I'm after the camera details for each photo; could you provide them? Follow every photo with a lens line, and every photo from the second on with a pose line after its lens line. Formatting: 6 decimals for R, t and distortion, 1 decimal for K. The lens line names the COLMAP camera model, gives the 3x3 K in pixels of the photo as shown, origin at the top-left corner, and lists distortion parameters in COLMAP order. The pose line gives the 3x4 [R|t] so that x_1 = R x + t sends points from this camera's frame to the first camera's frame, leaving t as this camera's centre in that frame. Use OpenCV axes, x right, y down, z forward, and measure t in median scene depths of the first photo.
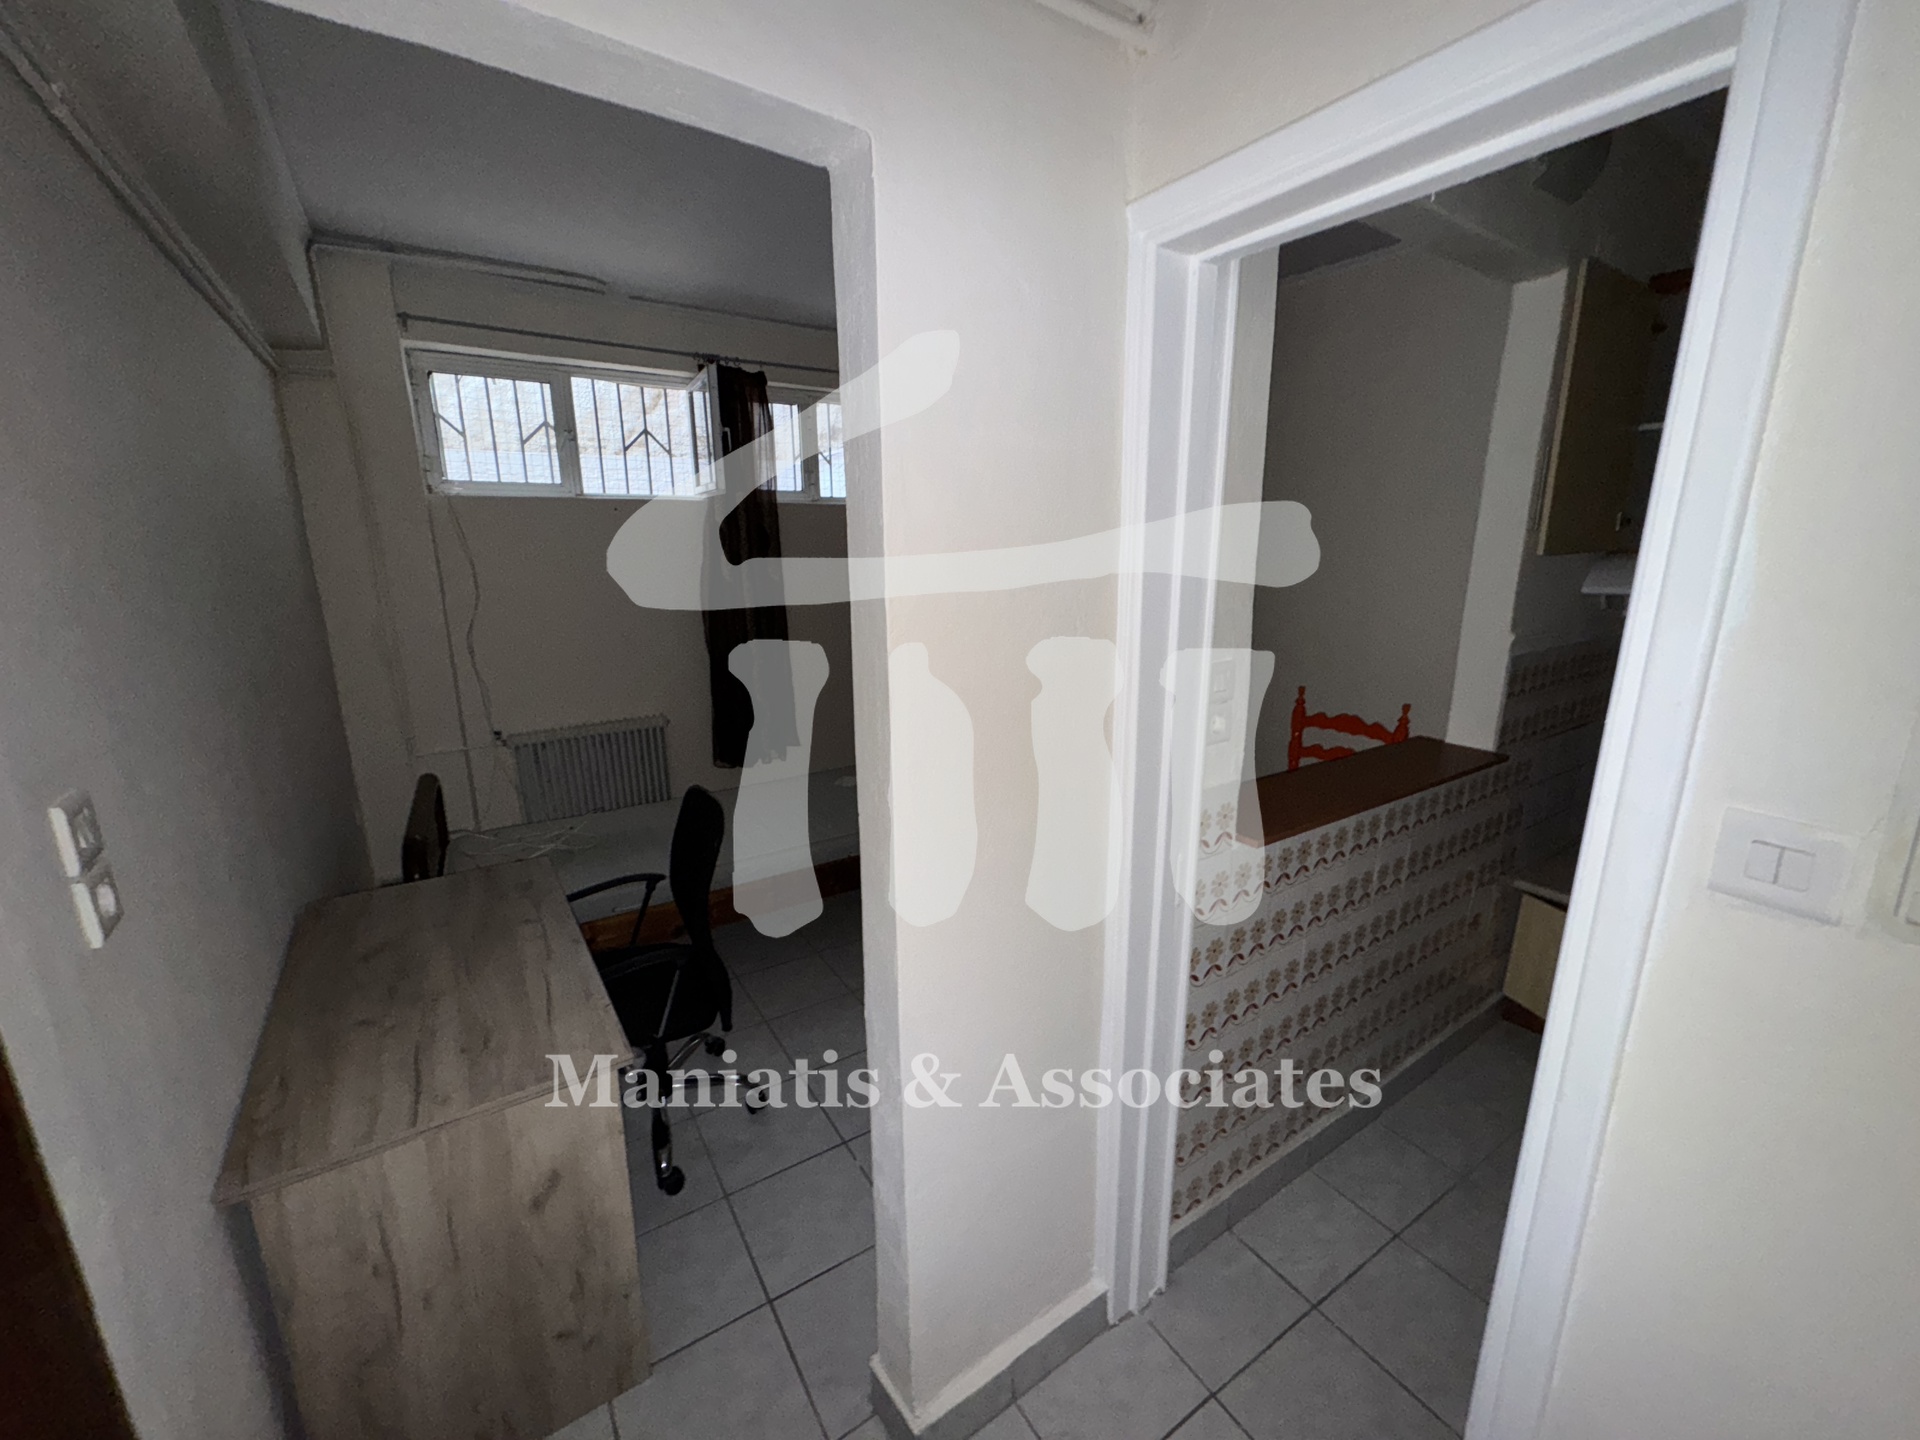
lens RADIAL K [[768.2, 0, 963.0], [0, 768.2, 731.2], [0, 0, 1]] dist [-0.002720, -0.000136]
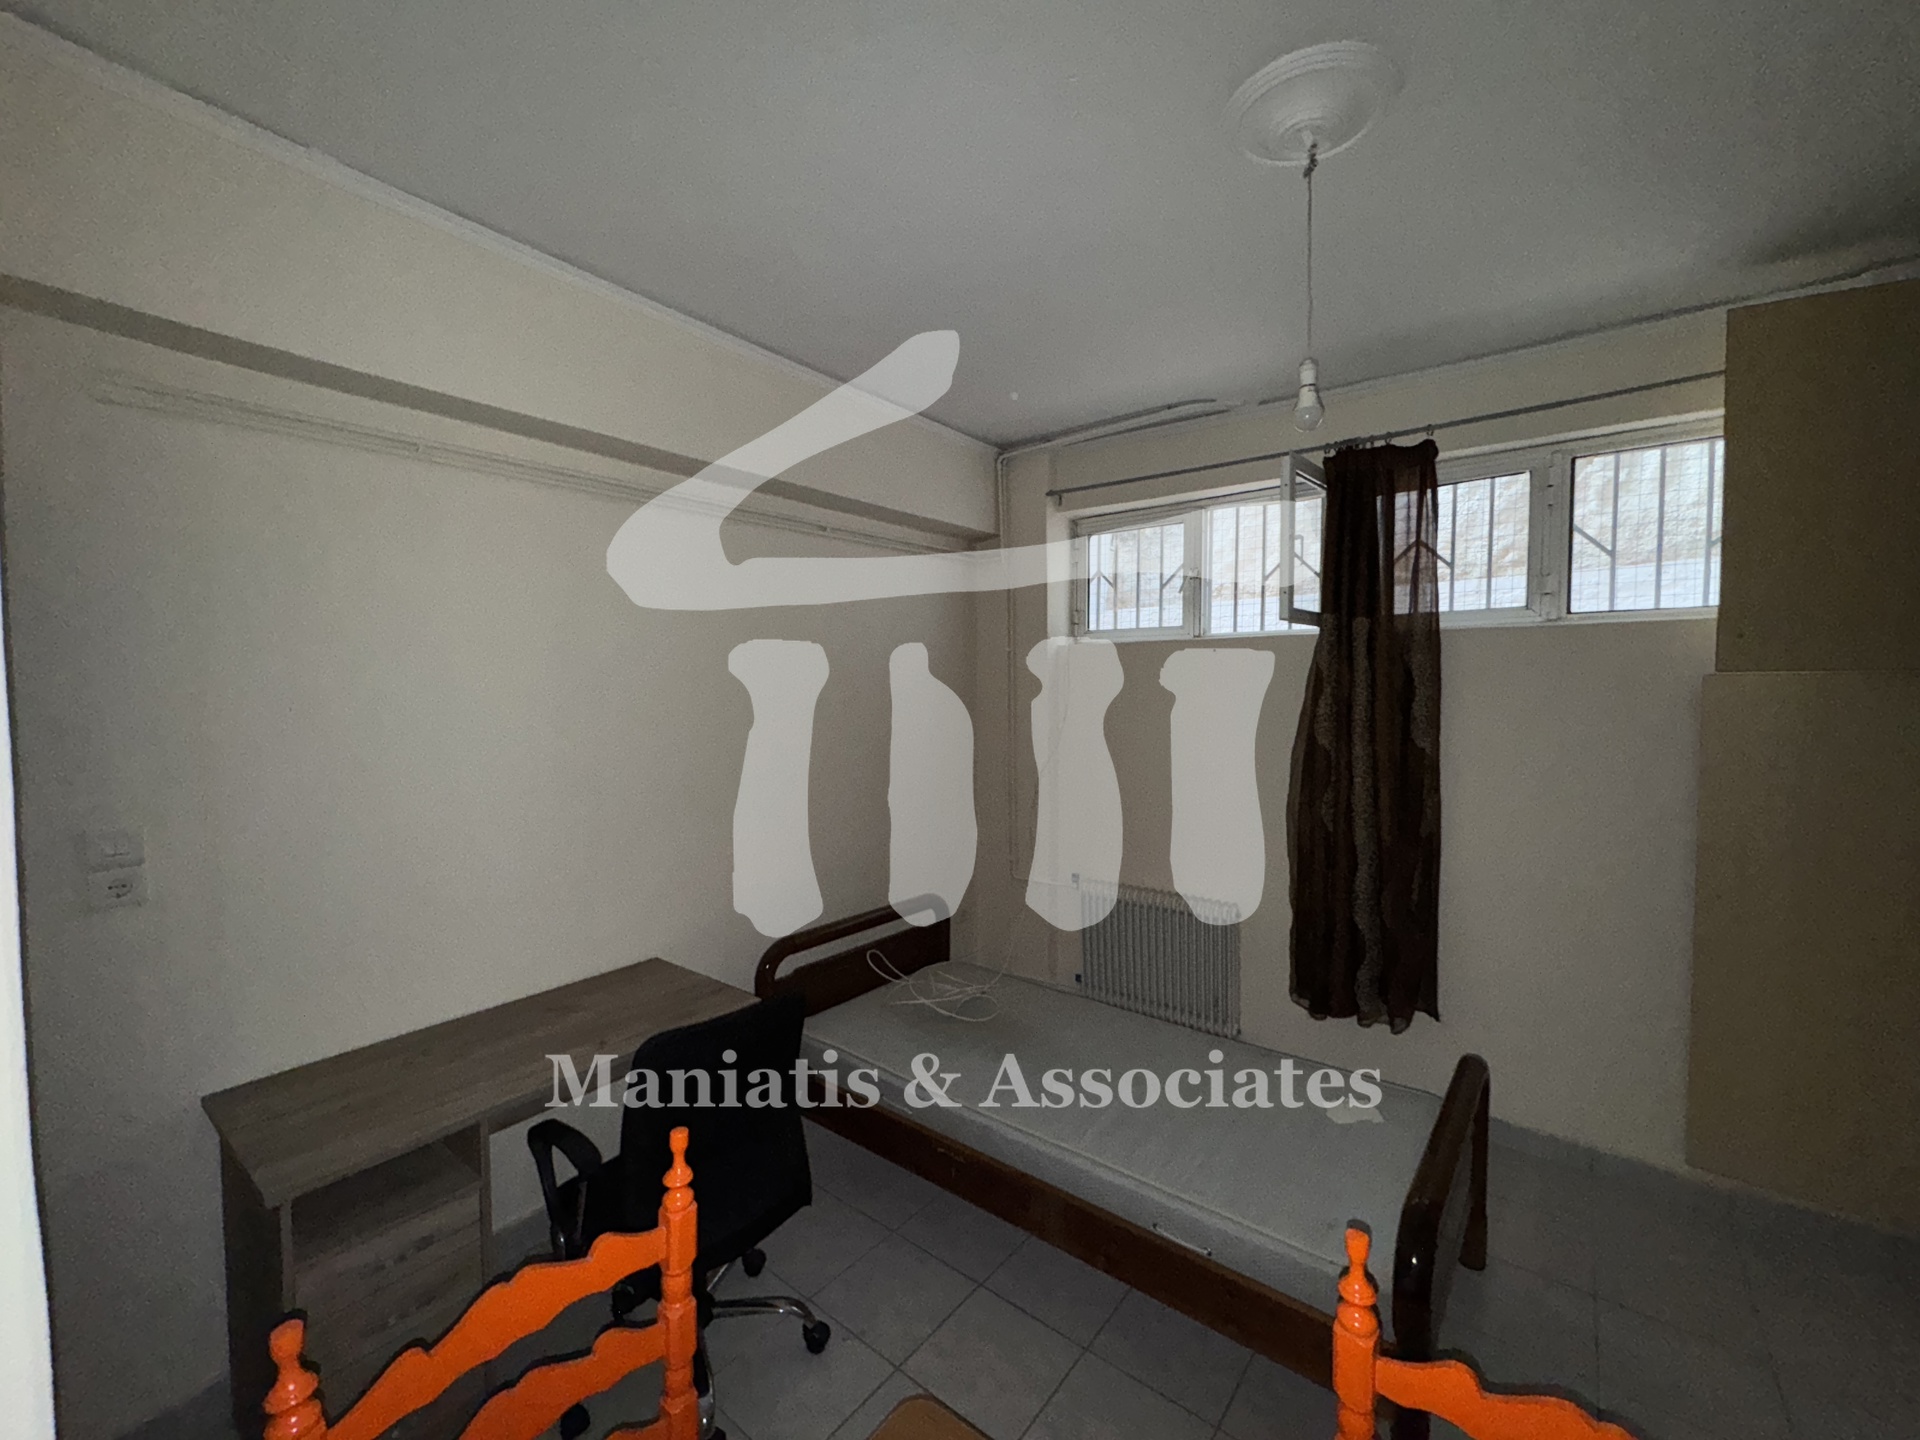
lens RADIAL K [[768.2, 0, 957.2], [0, 768.2, 719.4], [0, 0, 1]] dist [-0.002720, -0.000136]
pose [[0.316700, 0.045930, -0.947413, 0.263805], [-0.224007, 0.974195, -0.027652, -0.128571], [0.921695, 0.220984, 0.318816, 0.488419]]
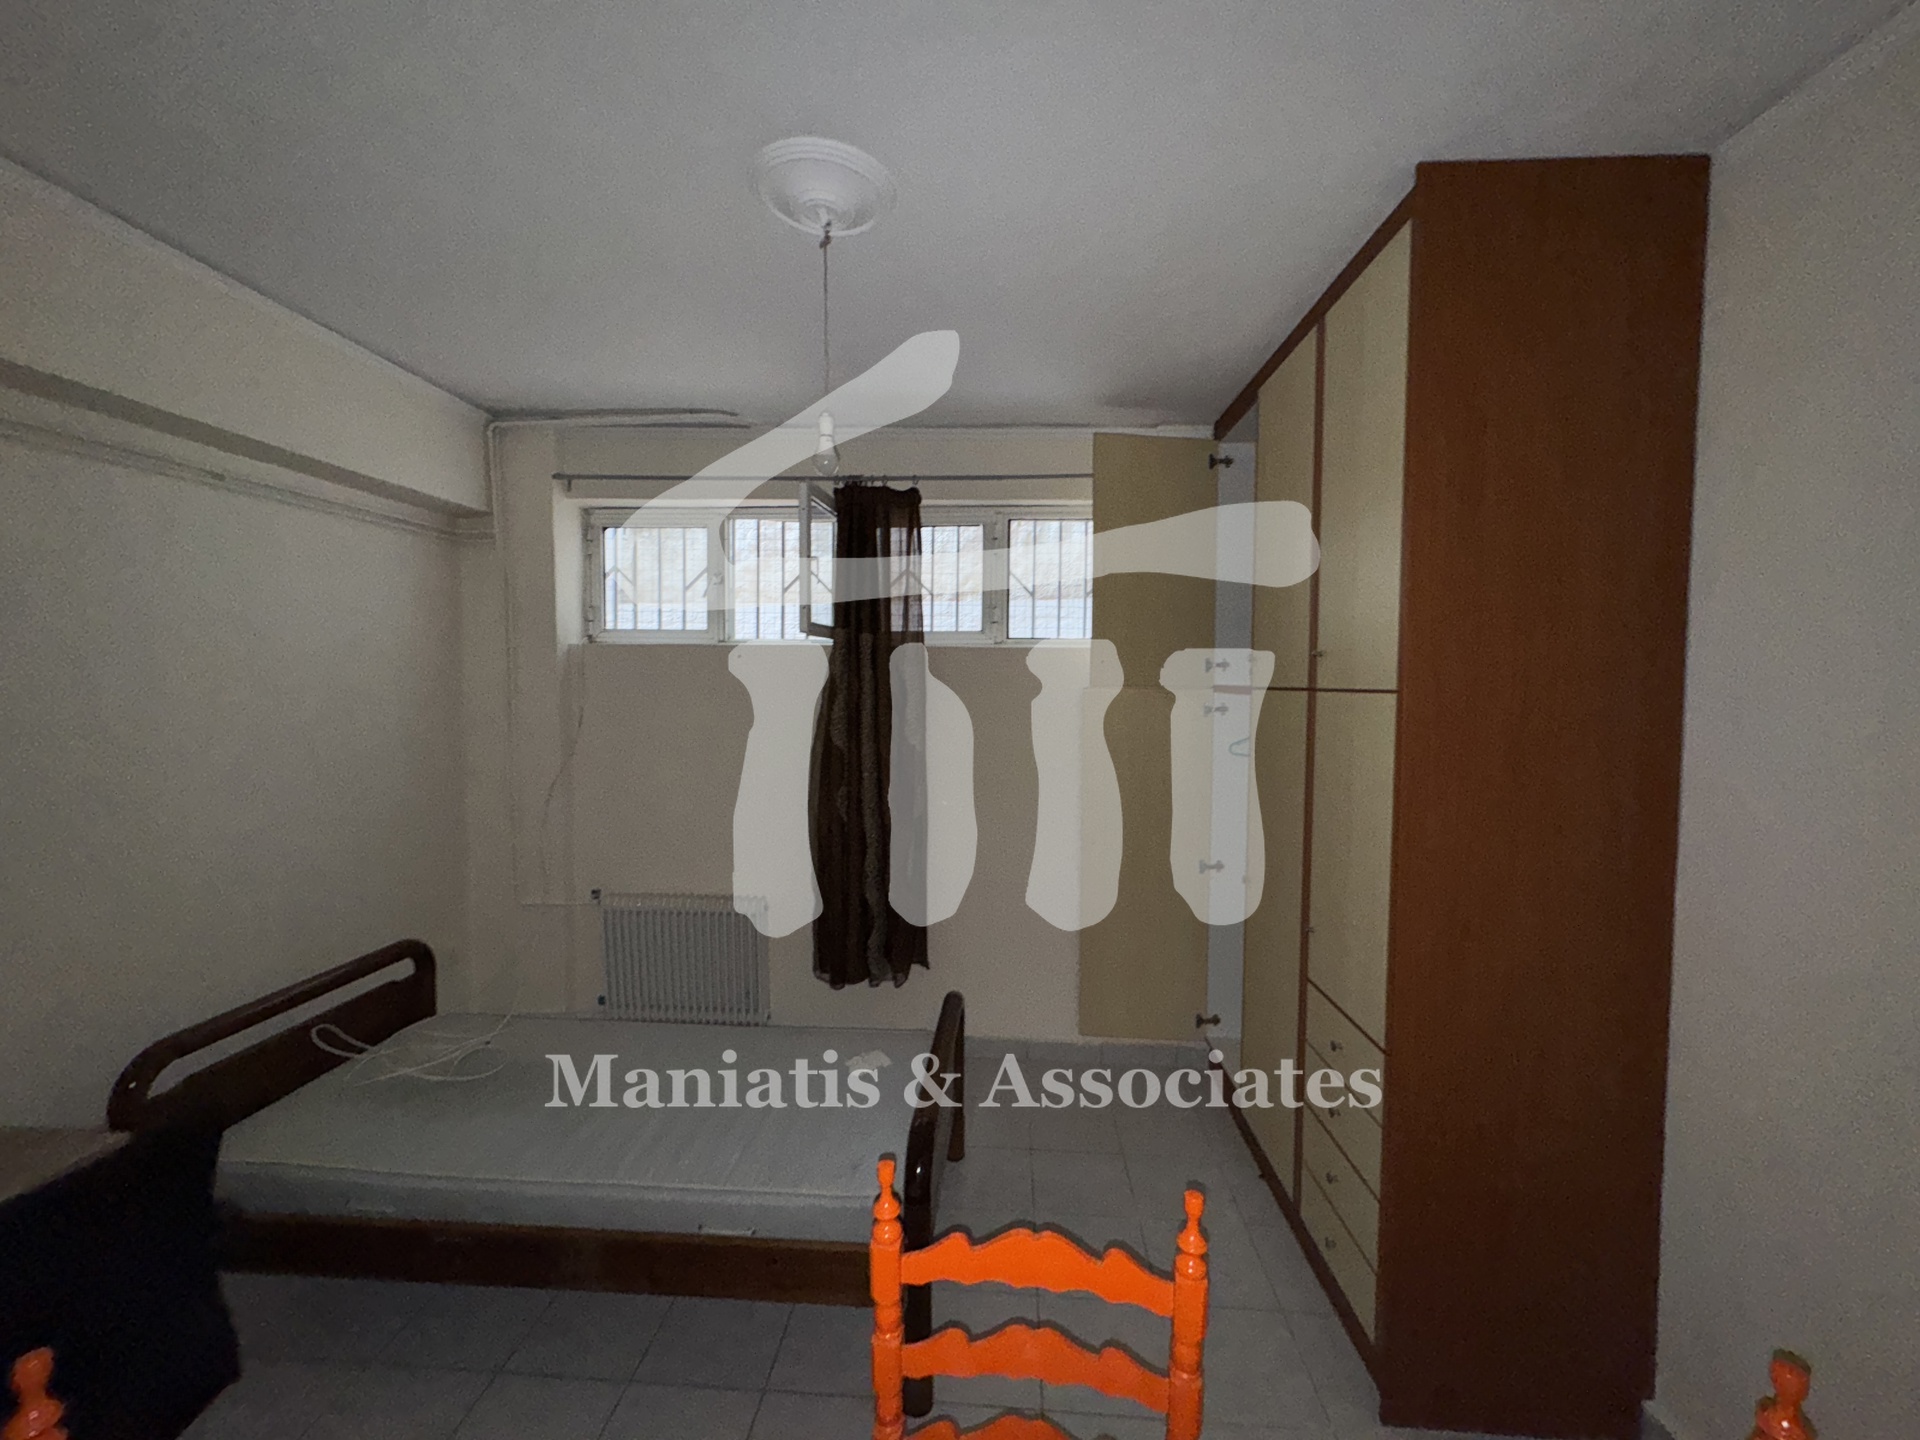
lens RADIAL K [[768.2, 0, 961.6], [0, 768.2, 721.3], [0, 0, 1]] dist [-0.002720, -0.000136]
pose [[0.805311, 0.045018, -0.591141, 0.273895], [-0.154566, 0.978571, -0.136042, -0.137073], [0.572350, 0.200926, 0.795012, 0.465402]]
